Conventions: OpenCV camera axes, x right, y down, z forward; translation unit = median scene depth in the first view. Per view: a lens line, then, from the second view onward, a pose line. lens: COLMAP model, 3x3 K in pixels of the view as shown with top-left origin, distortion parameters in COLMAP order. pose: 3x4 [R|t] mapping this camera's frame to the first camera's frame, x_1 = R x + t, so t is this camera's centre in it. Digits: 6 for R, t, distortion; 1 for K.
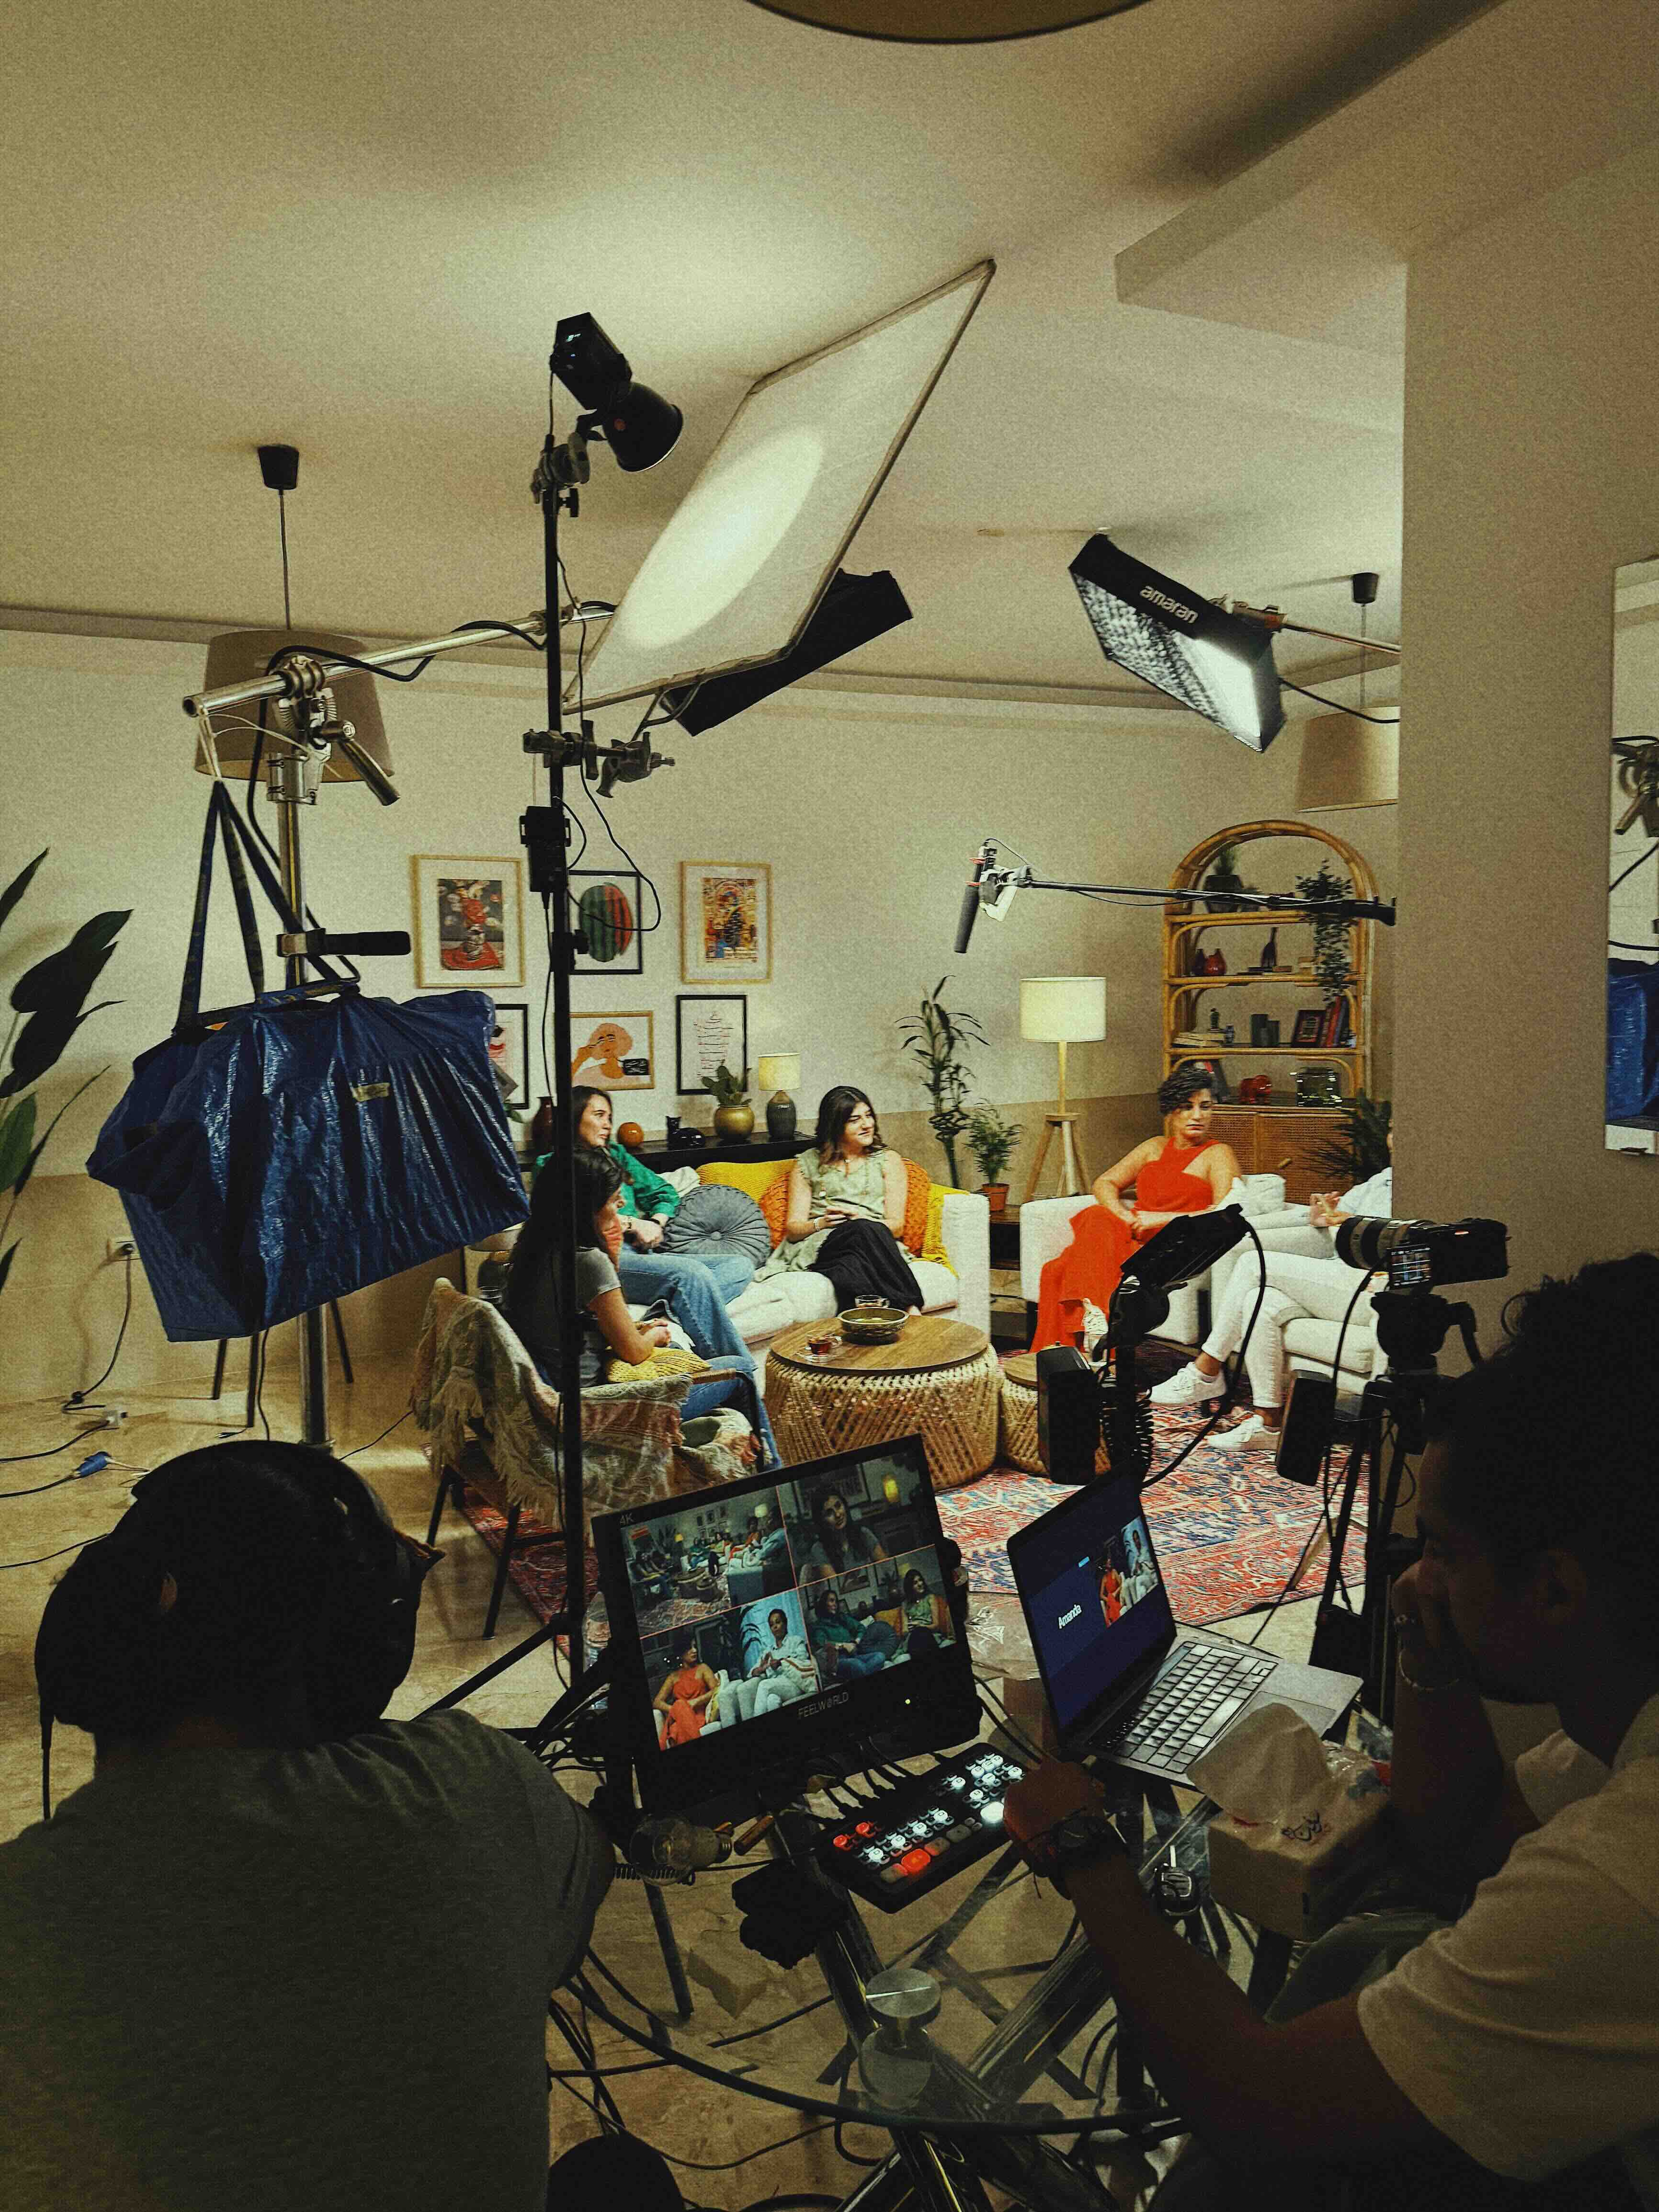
lens RADIAL K [[1561.8, 0, 825.9], [0, 1561.8, 1100.7], [0, 0, 1]] dist [0.137796, -0.260357]
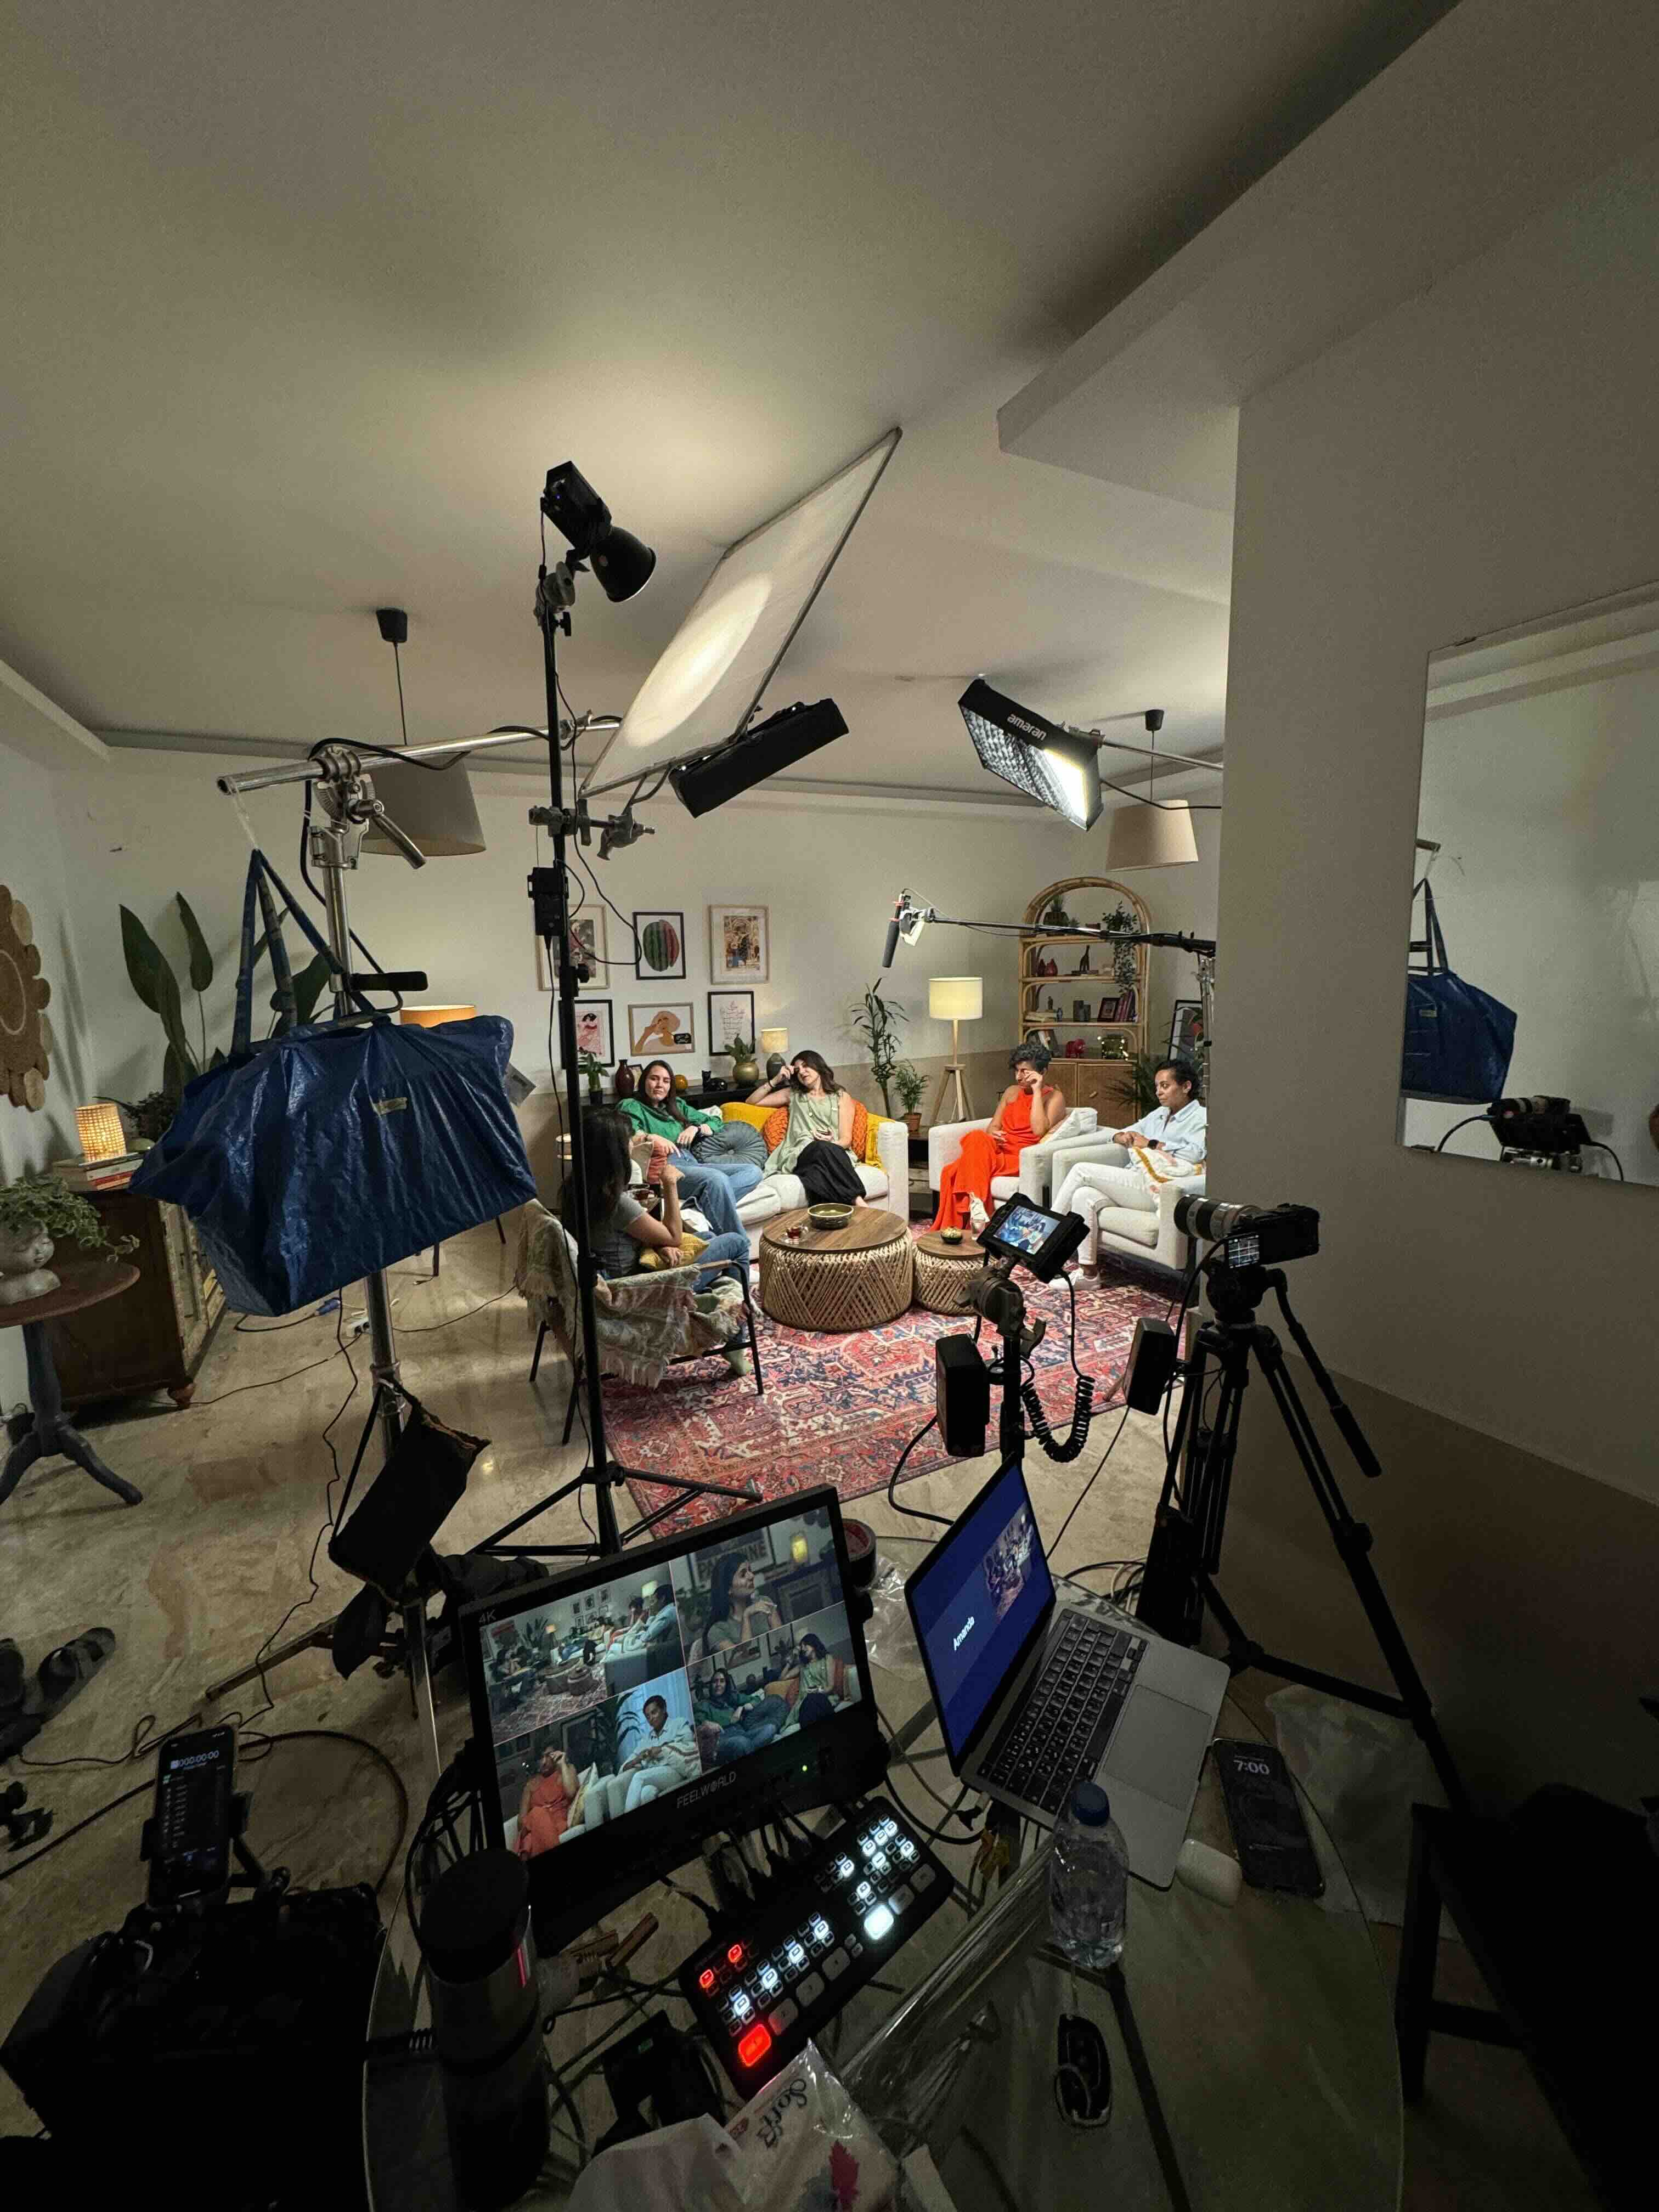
lens RADIAL K [[880.5, 0, 829.5], [0, 880.5, 1106.0], [0, 0, 1]] dist [-0.012582, 0.005941]
pose [[0.999906, -0.010562, 0.008742, 0.023633], [0.009865, 0.997045, 0.076180, -0.028016], [-0.009521, -0.076087, 0.997056, 0.165815]]
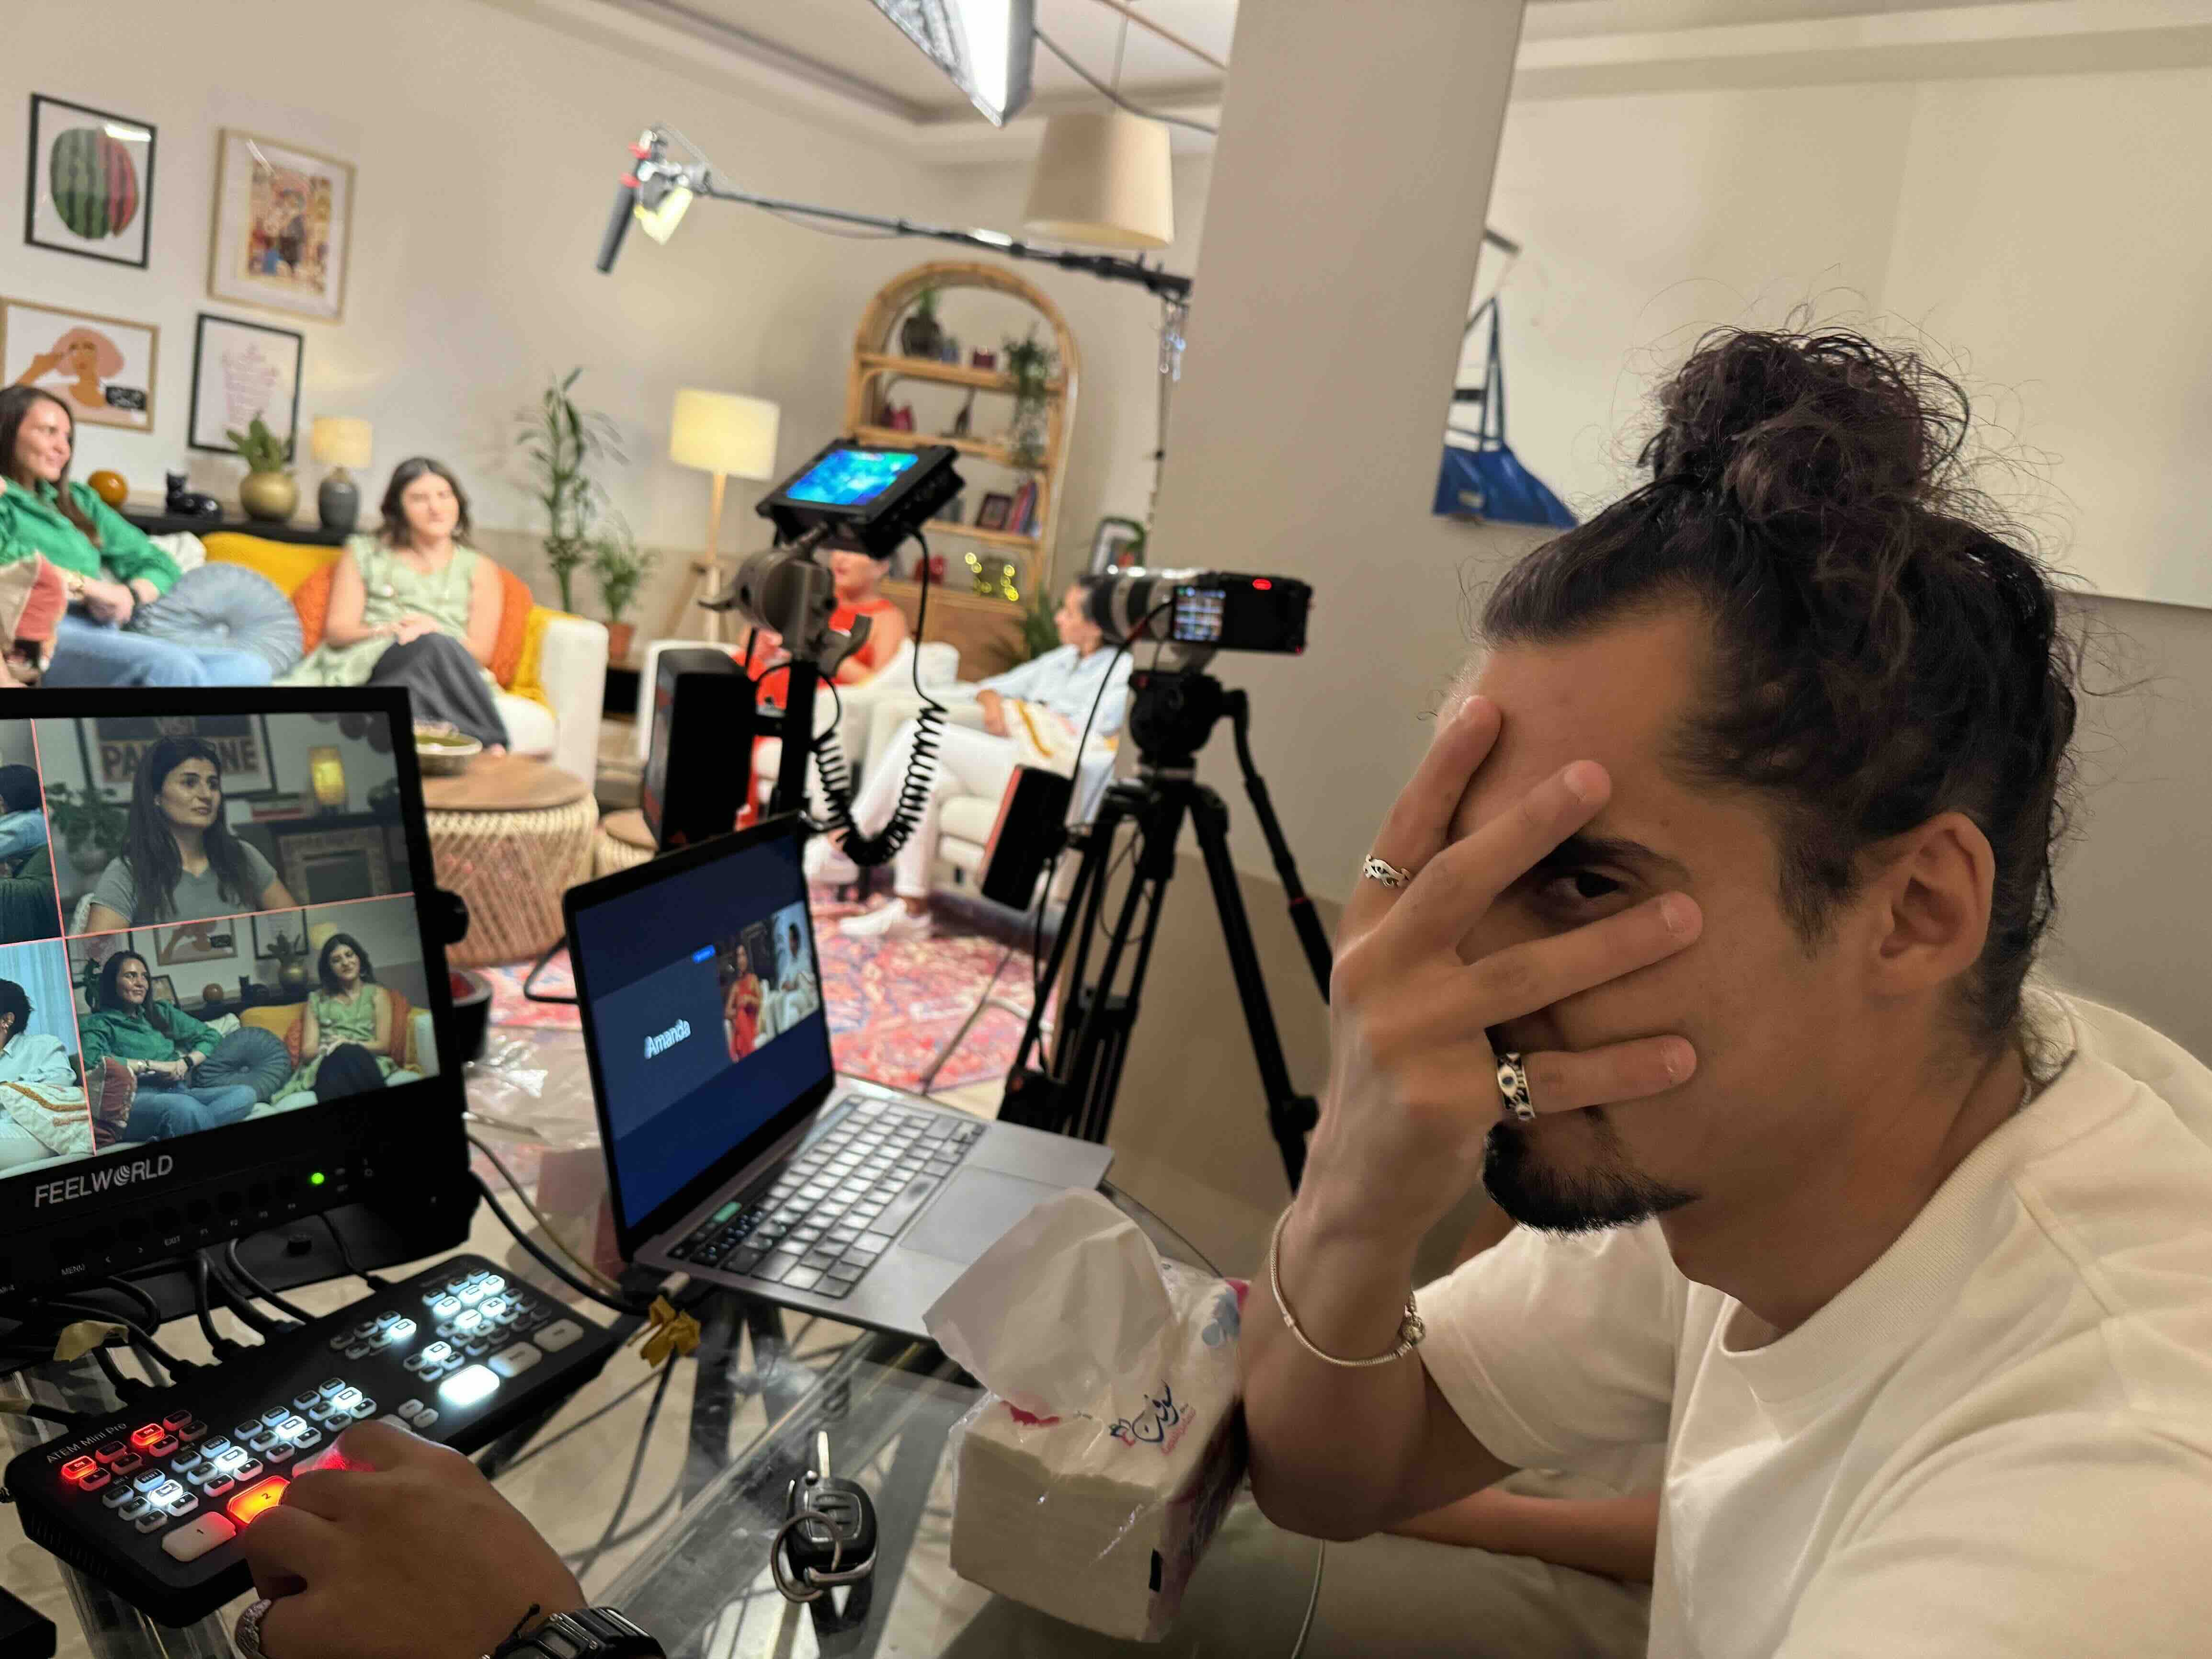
lens RADIAL K [[1583.9, 0, 1152.1], [0, 1583.9, 868.2], [0, 0, 1]] dist [-0.027660, -0.006178]
pose [[0.900296, 0.083300, 0.427233, 0.024171], [-0.141918, 0.984058, 0.107192, 0.067929], [-0.411492, -0.157137, 0.897765, 0.163648]]
